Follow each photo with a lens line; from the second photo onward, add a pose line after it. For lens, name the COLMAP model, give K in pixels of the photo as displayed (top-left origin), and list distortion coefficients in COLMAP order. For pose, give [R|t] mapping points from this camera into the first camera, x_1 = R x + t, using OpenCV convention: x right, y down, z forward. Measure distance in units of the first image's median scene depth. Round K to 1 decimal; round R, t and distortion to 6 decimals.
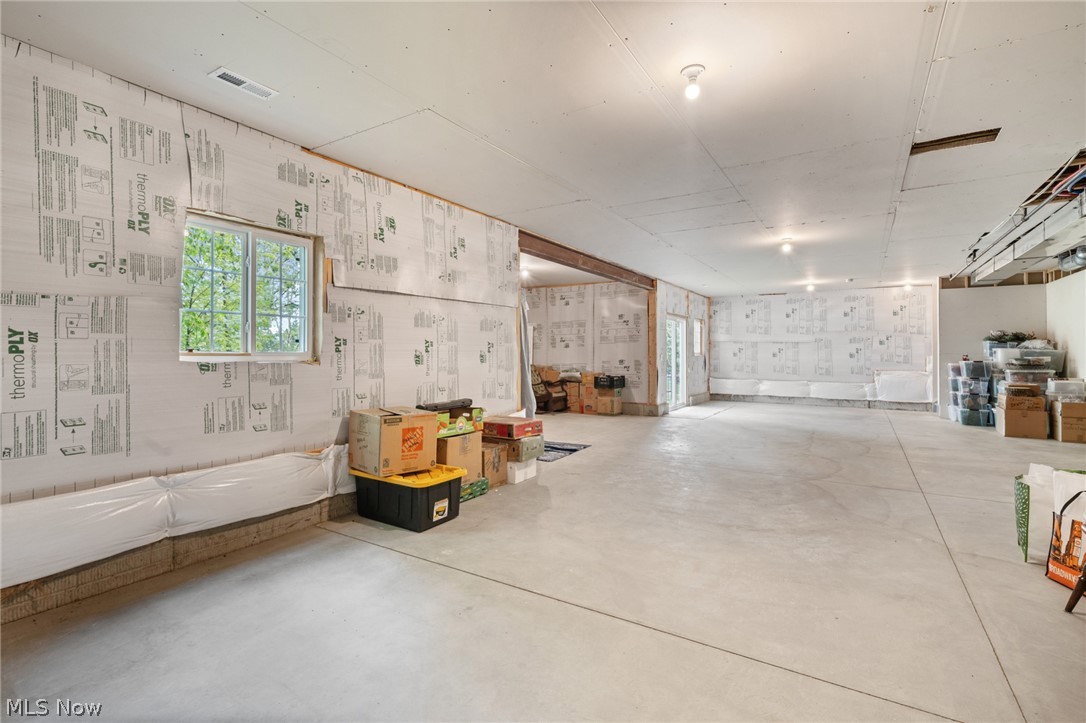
lens RADIAL K [[499.0, 0, 543.3], [0, 499.0, 365.7], [0, 0, 1]] dist [0.011001, -0.000142]
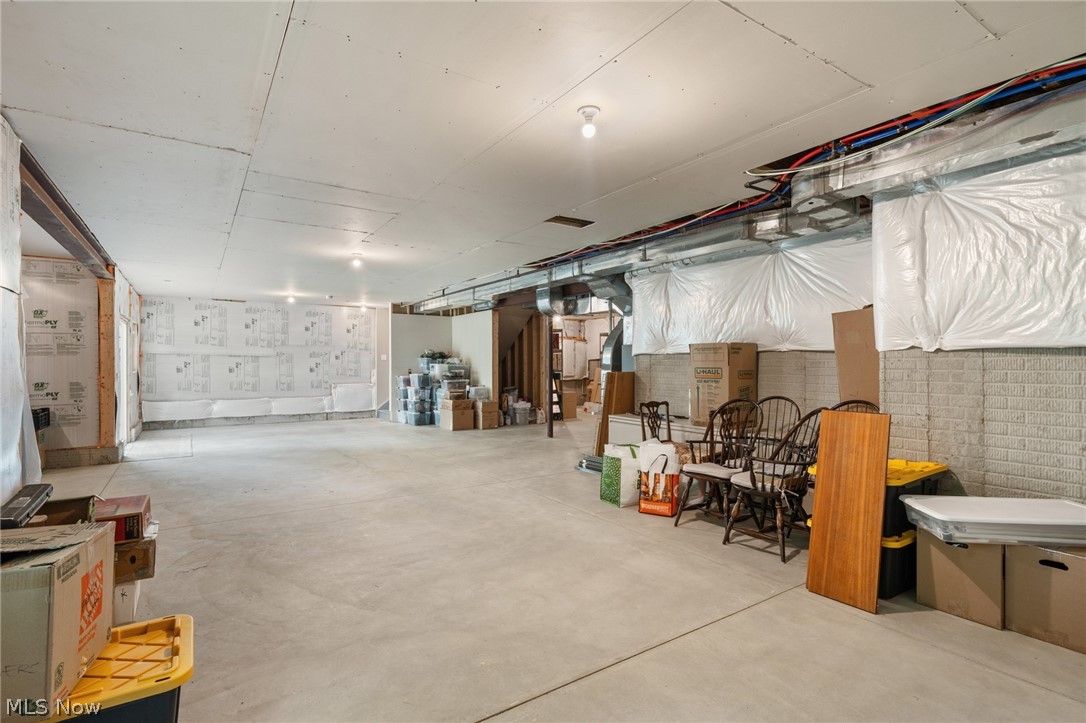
lens RADIAL K [[525.8, 0, 541.2], [0, 525.8, 369.4], [0, 0, 1]] dist [0.001314, 0.000410]
pose [[0.423113, -0.013225, 0.905980, -0.178284], [0.026244, 0.999653, 0.002335, -0.013727], [-0.905697, 0.022789, 0.423314, 0.154217]]
